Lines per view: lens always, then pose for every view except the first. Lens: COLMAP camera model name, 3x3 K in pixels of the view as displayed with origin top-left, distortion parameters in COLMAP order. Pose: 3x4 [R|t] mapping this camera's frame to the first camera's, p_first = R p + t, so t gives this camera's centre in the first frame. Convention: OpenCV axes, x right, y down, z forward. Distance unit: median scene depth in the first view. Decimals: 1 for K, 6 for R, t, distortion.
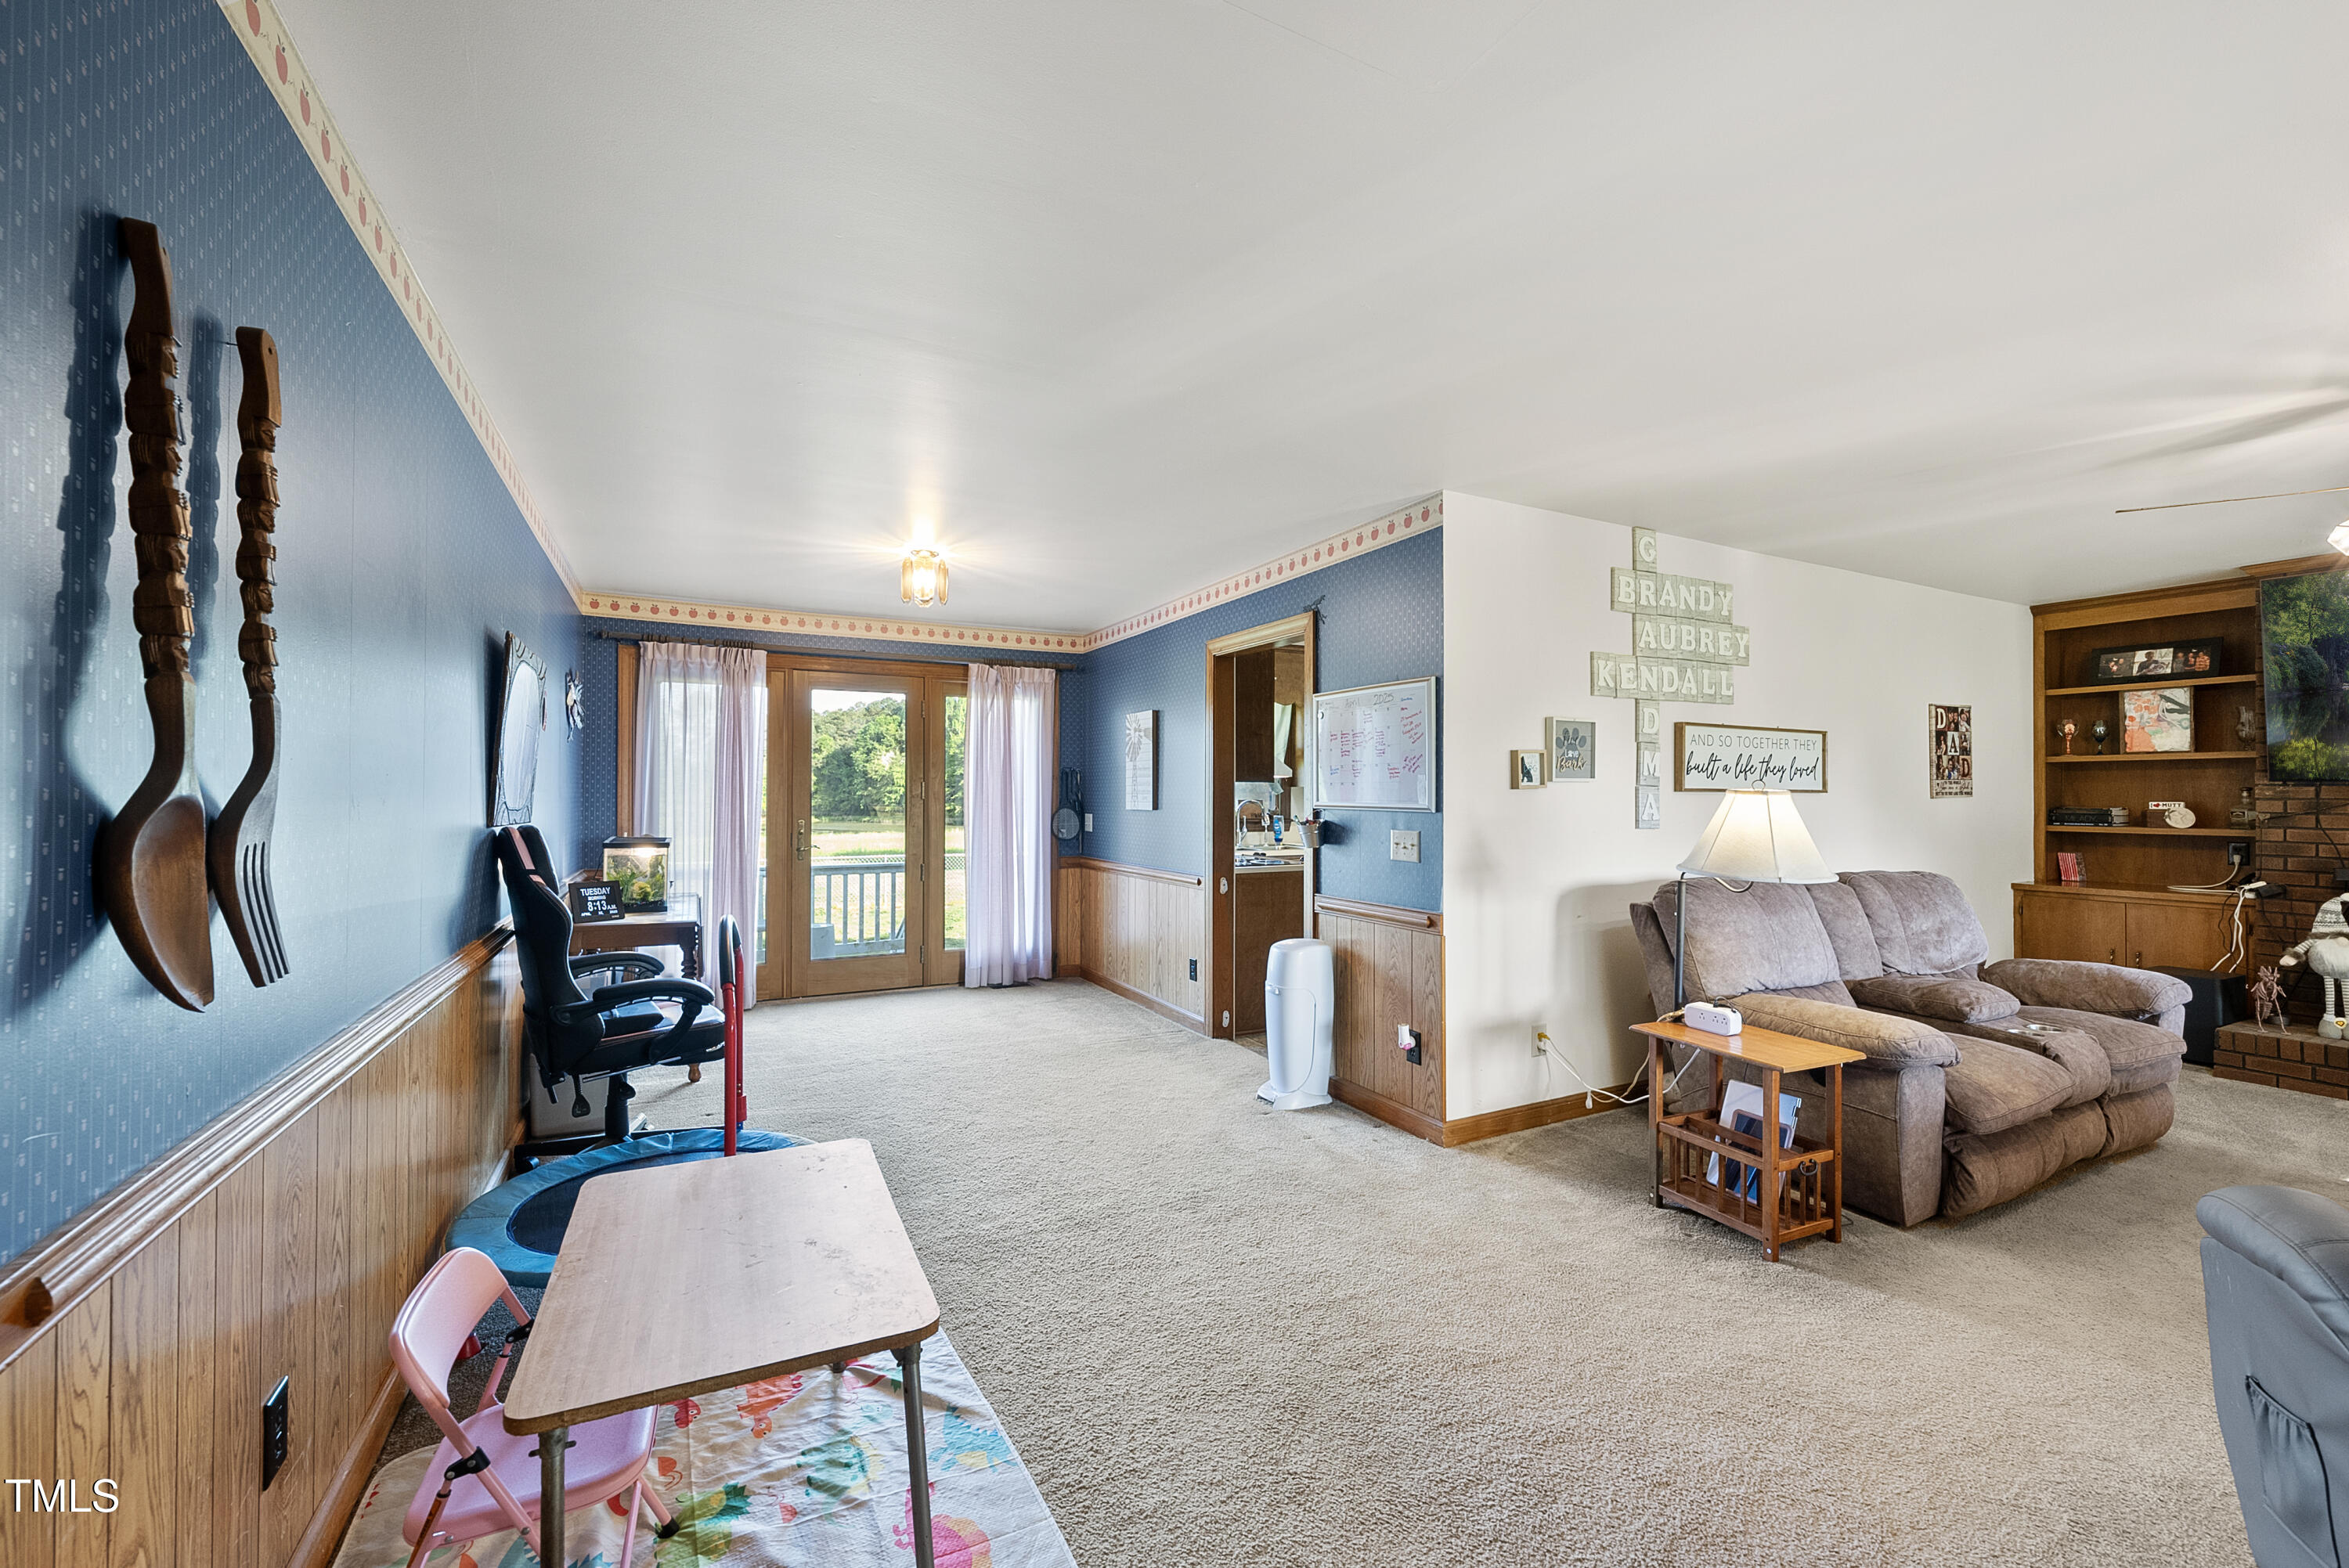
lens RADIAL K [[947.7, 0, 1182.3], [0, 947.7, 783.7], [0, 0, 1]] dist [-0.000561, 0.000606]
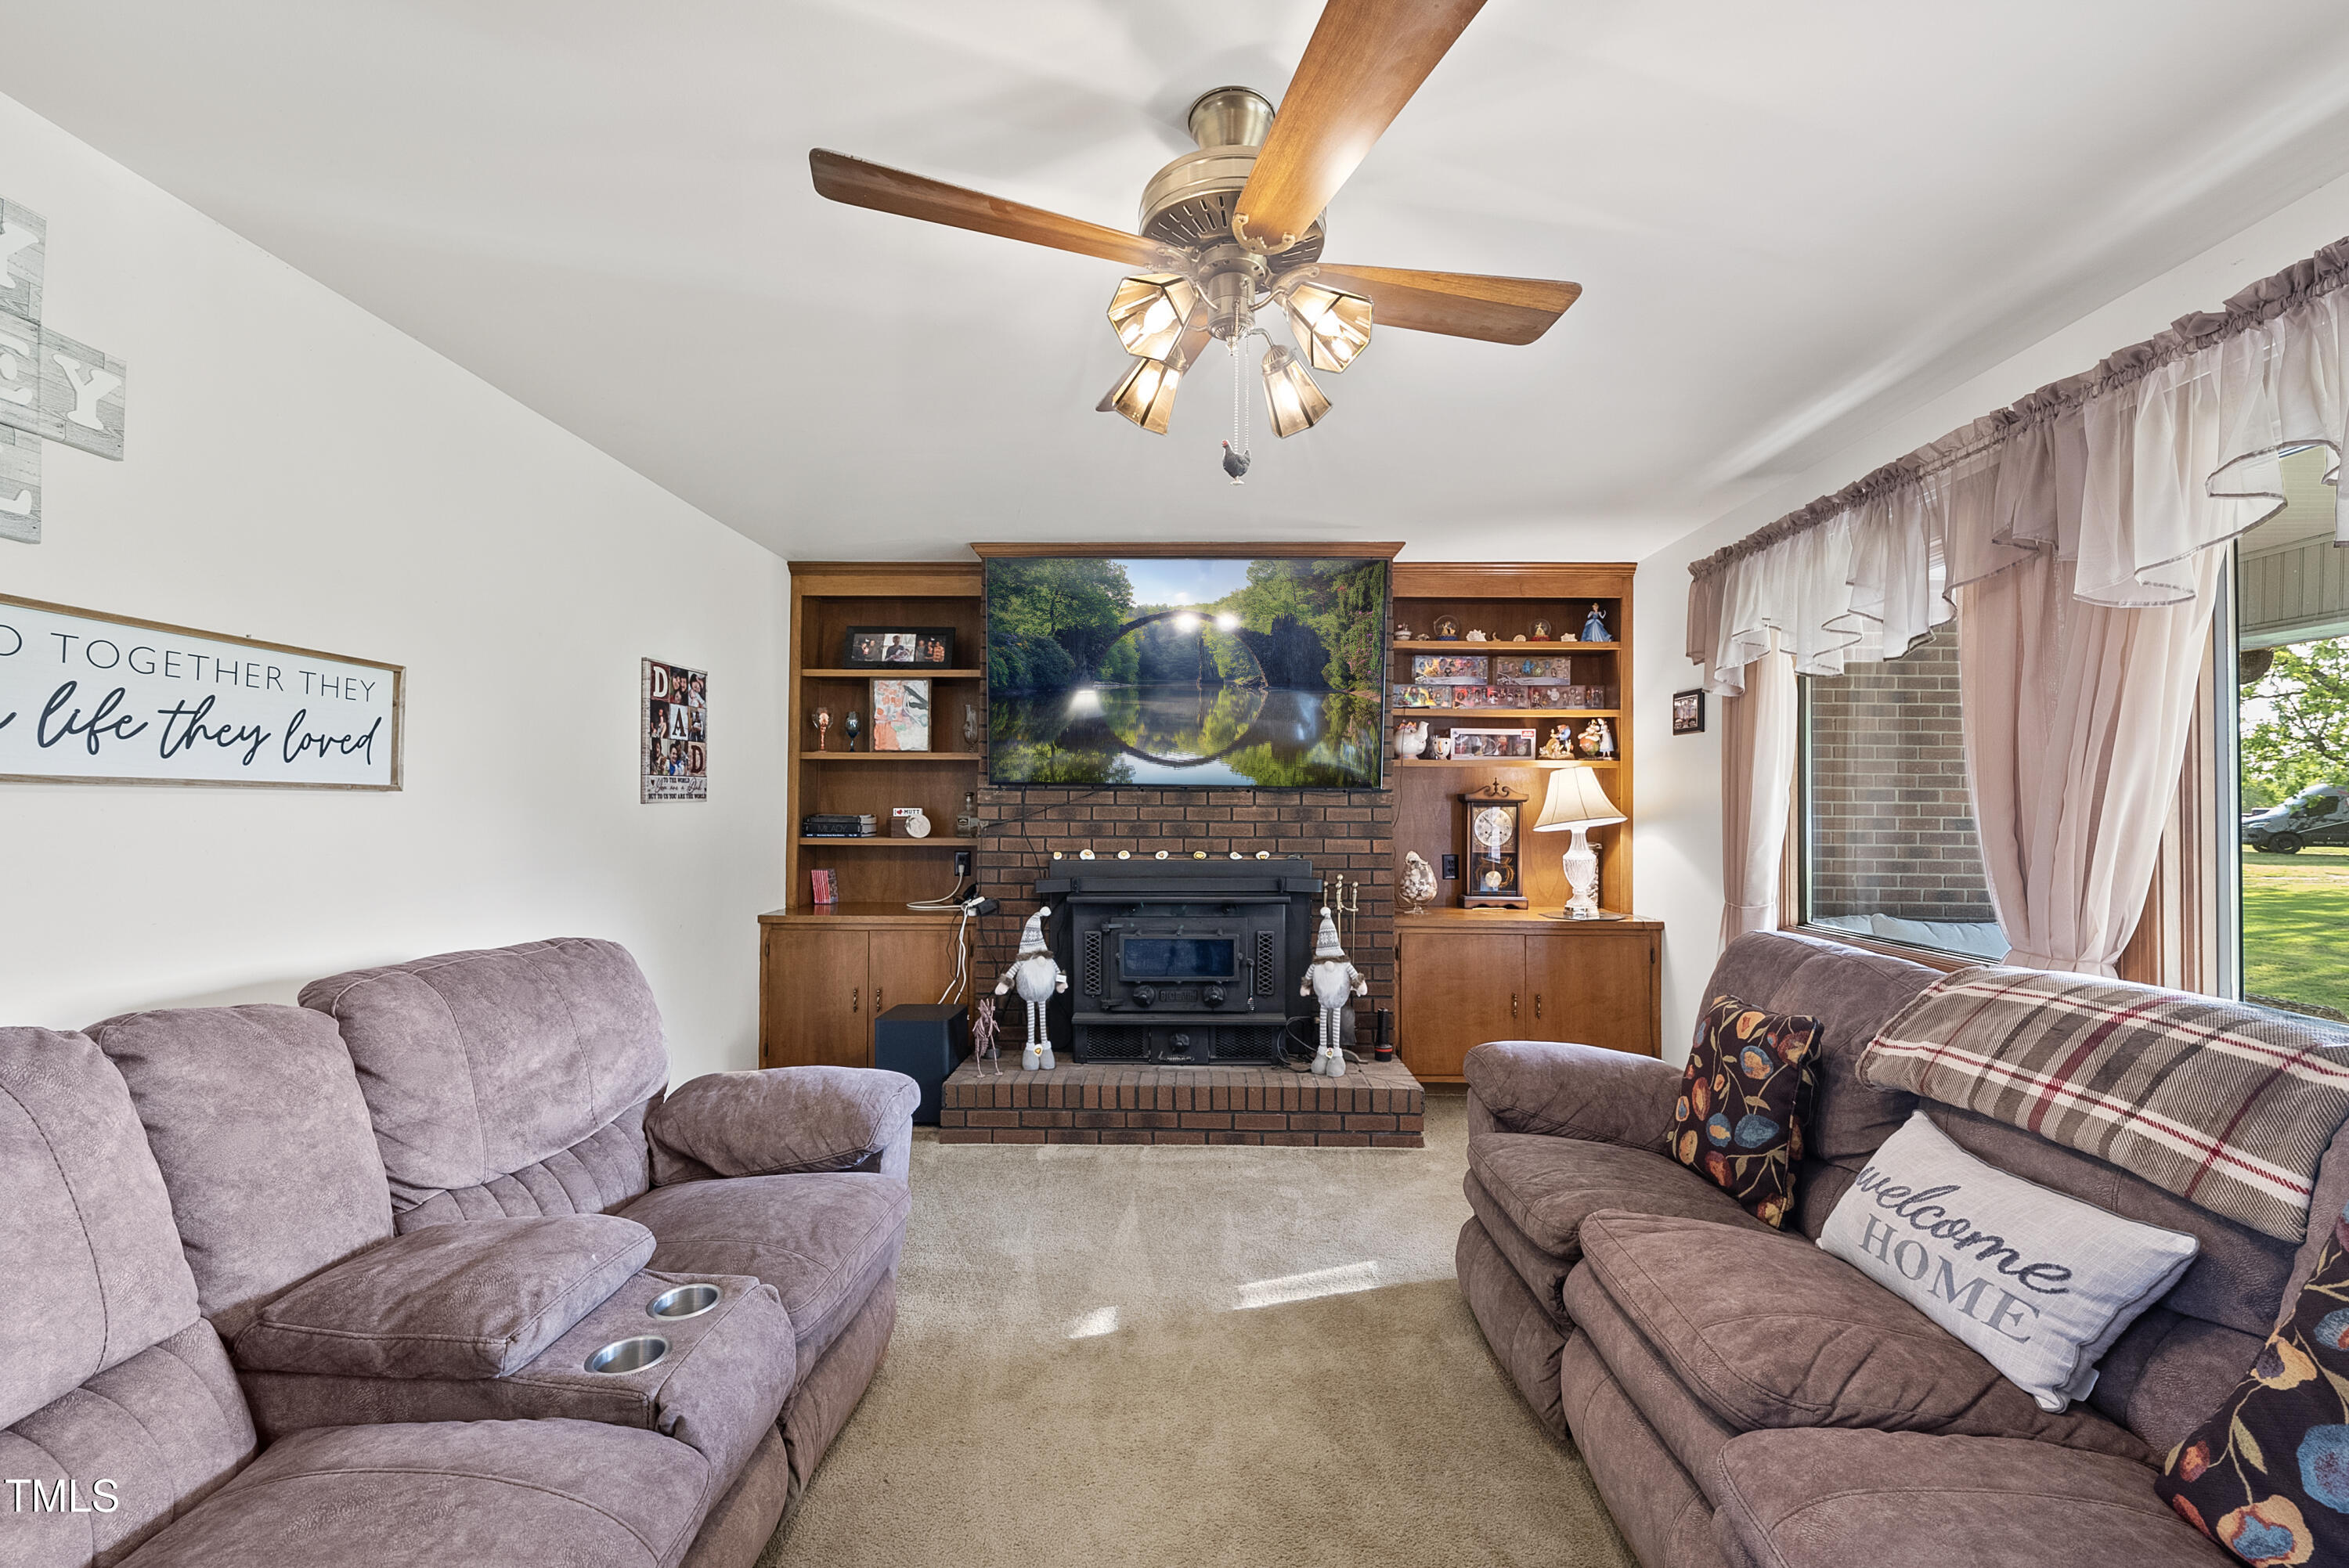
lens RADIAL K [[947.7, 0, 1179.7], [0, 947.7, 792.9], [0, 0, 1]] dist [-0.000561, 0.000606]
pose [[0.478132, 0.012884, 0.878193, 0.396650], [-0.015177, 0.999864, -0.006406, 0.006899], [-0.878157, -0.010266, 0.478263, 0.367415]]
